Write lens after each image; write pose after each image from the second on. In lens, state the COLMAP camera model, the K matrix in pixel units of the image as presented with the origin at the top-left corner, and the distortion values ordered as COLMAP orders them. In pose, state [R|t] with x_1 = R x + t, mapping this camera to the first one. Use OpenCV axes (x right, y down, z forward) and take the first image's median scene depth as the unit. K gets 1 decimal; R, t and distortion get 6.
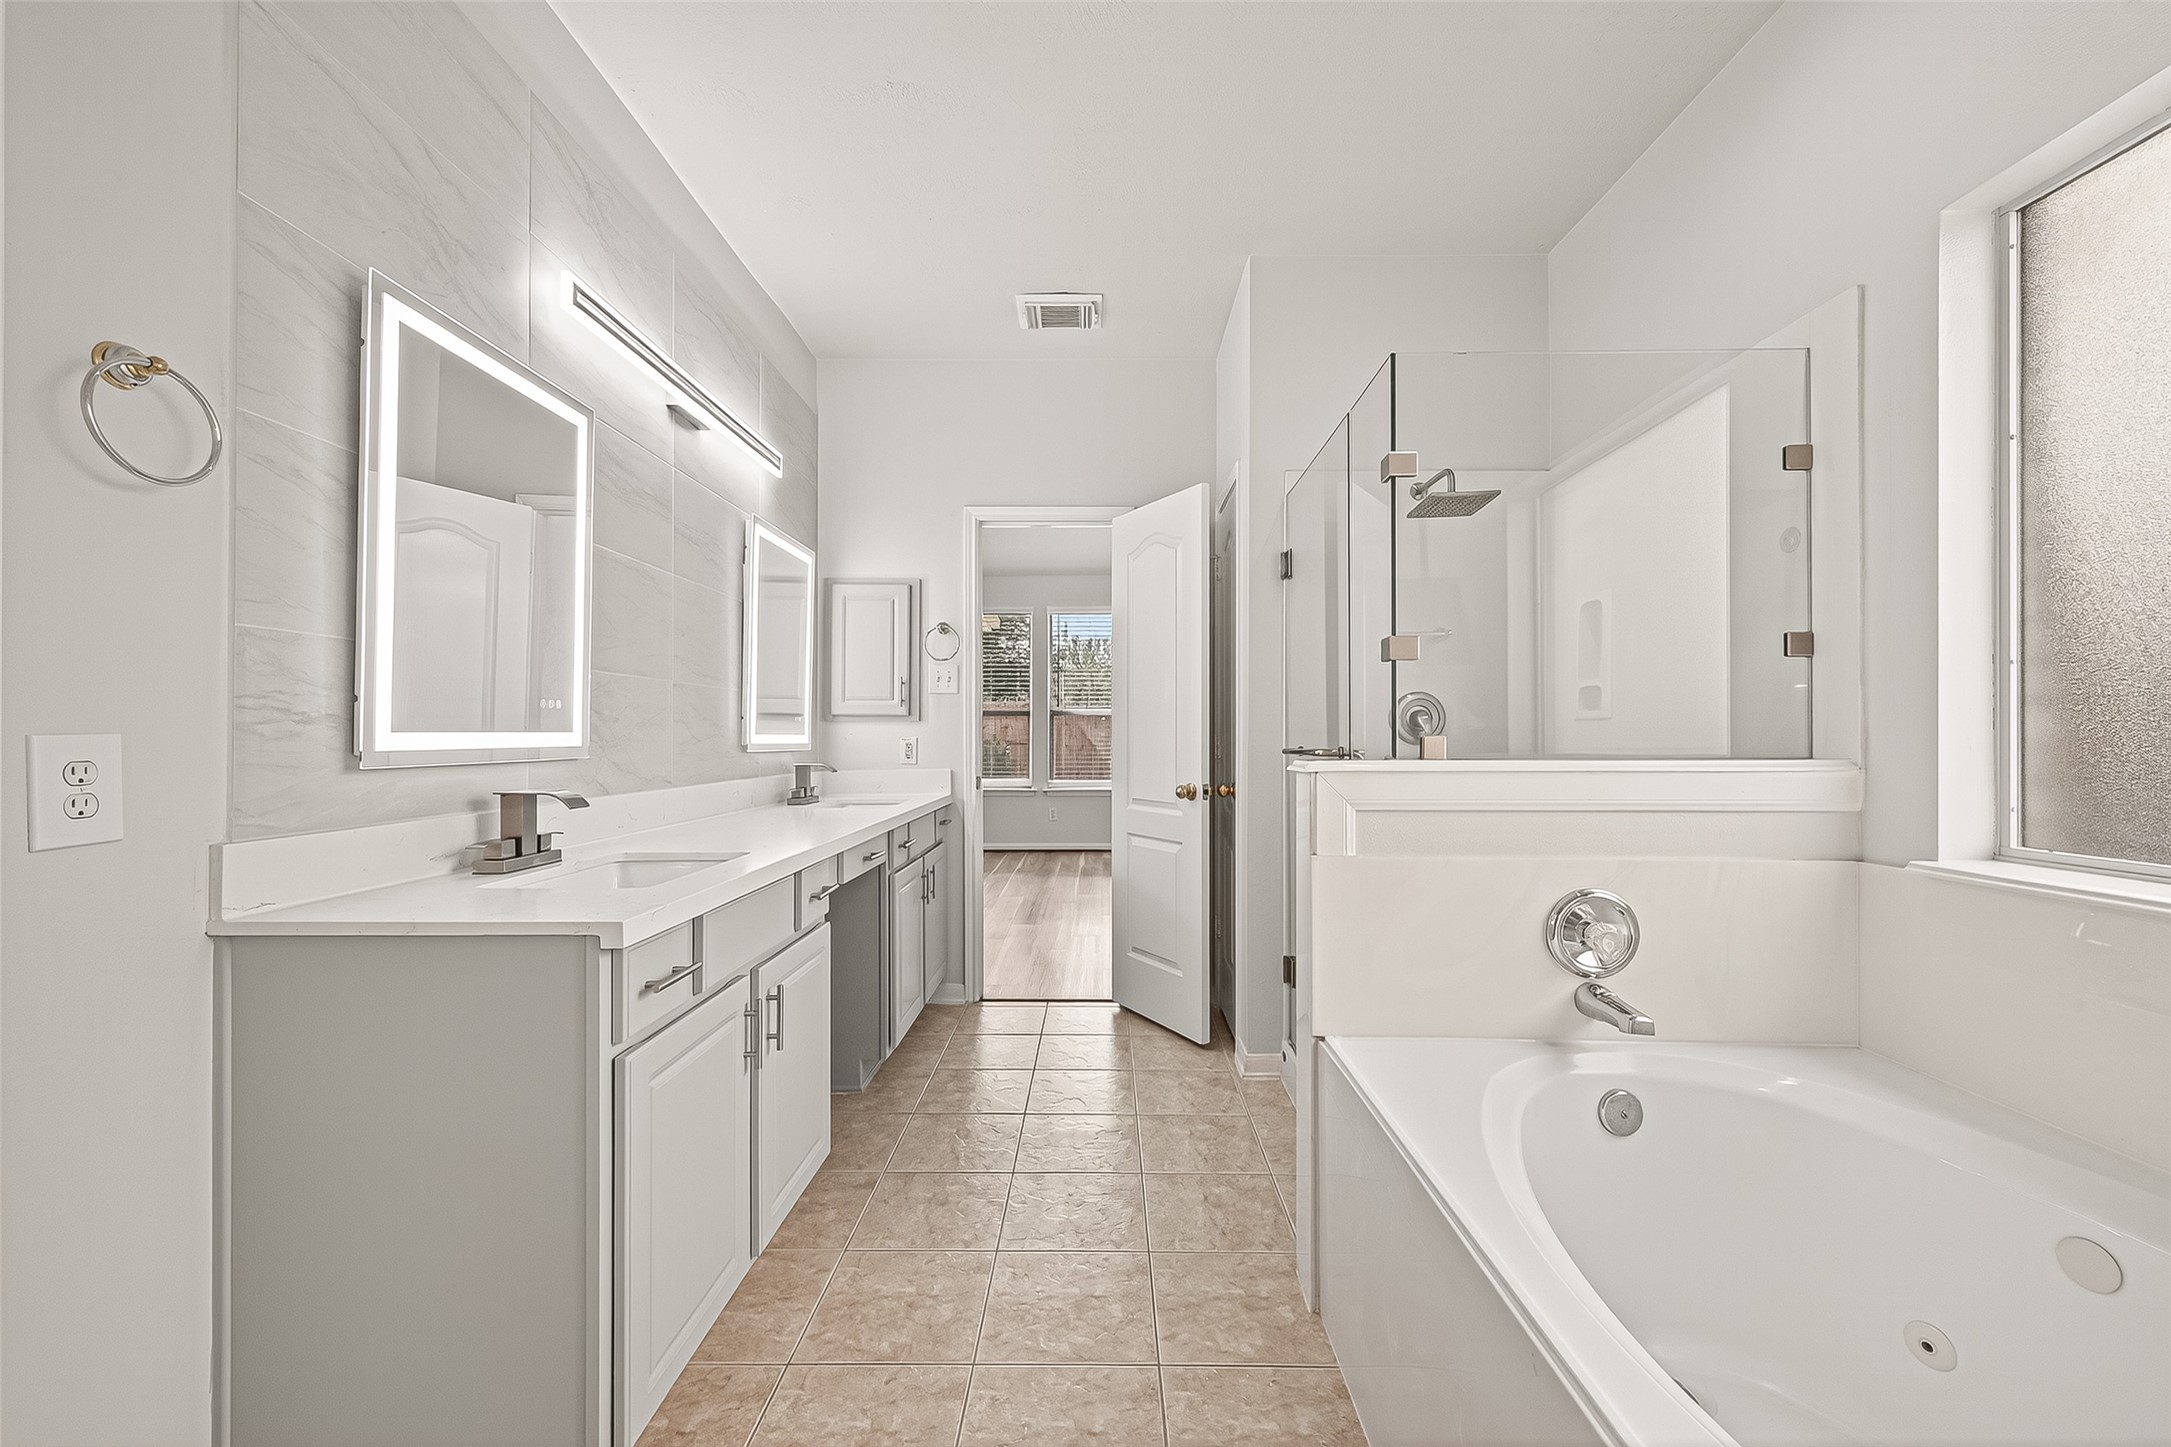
lens RADIAL K [[850.6, 0, 1091.1], [0, 850.6, 730.1], [0, 0, 1]] dist [0.004401, -0.001030]
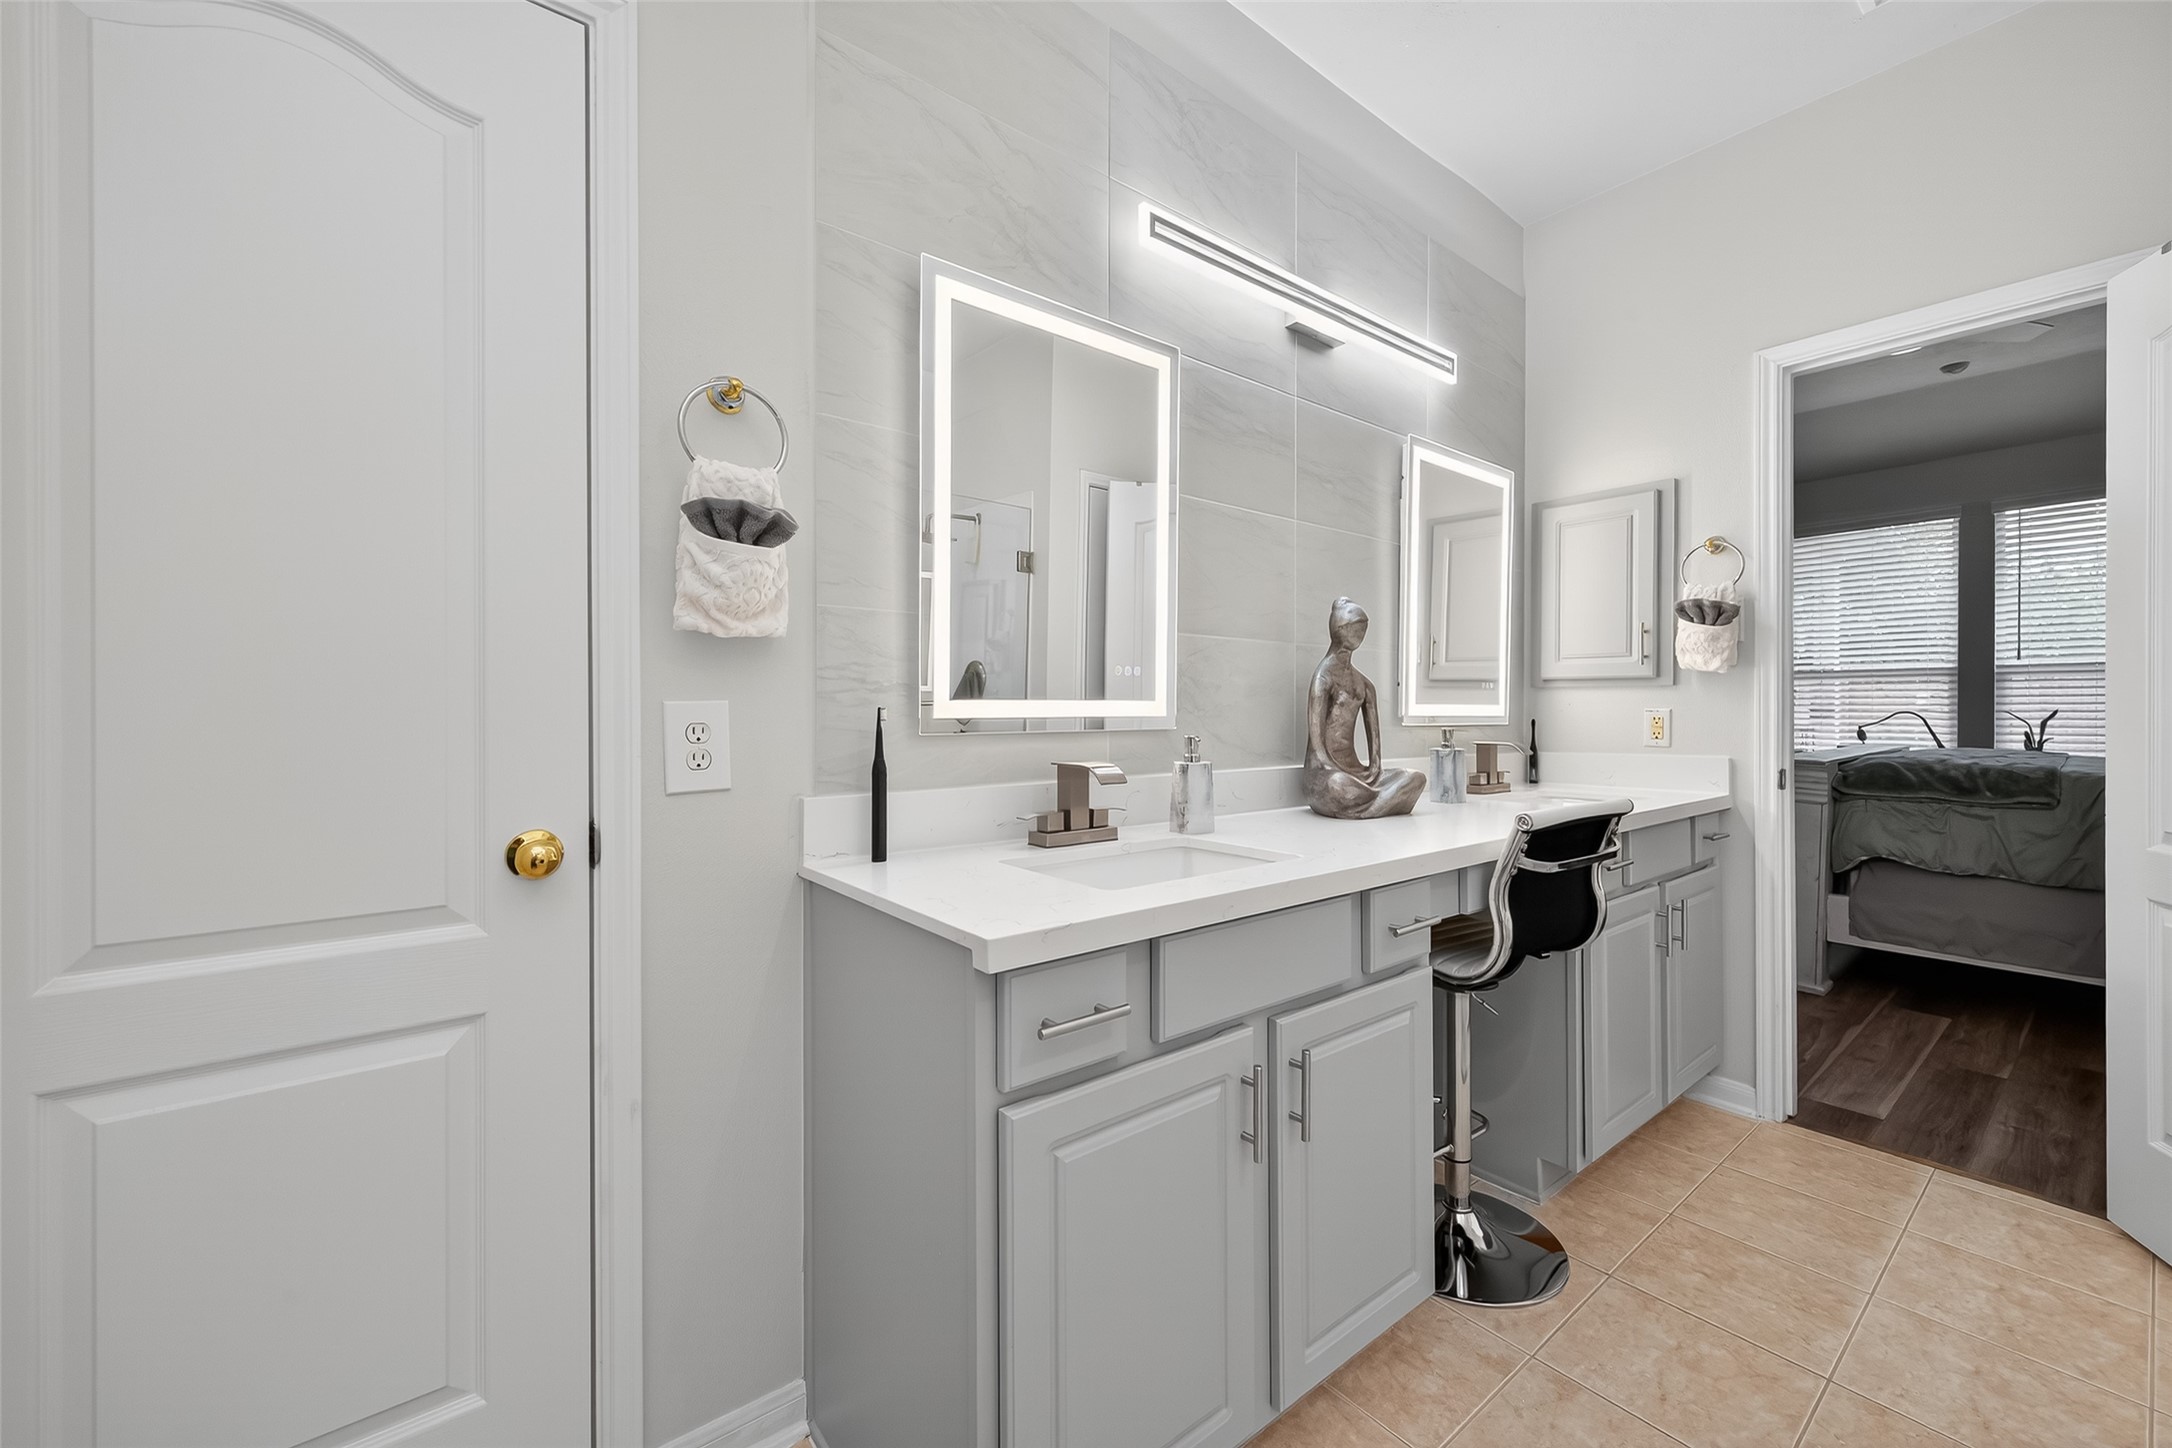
lens RADIAL K [[851.0, 0, 1080.6], [0, 851.0, 713.5], [0, 0, 1]] dist [0.004401, -0.001030]
pose [[0.629181, 0.001409, -0.777257, 0.055389], [0.006231, 0.999957, 0.006857, 0.008527], [0.777234, -0.009157, 0.629145, 0.317542]]
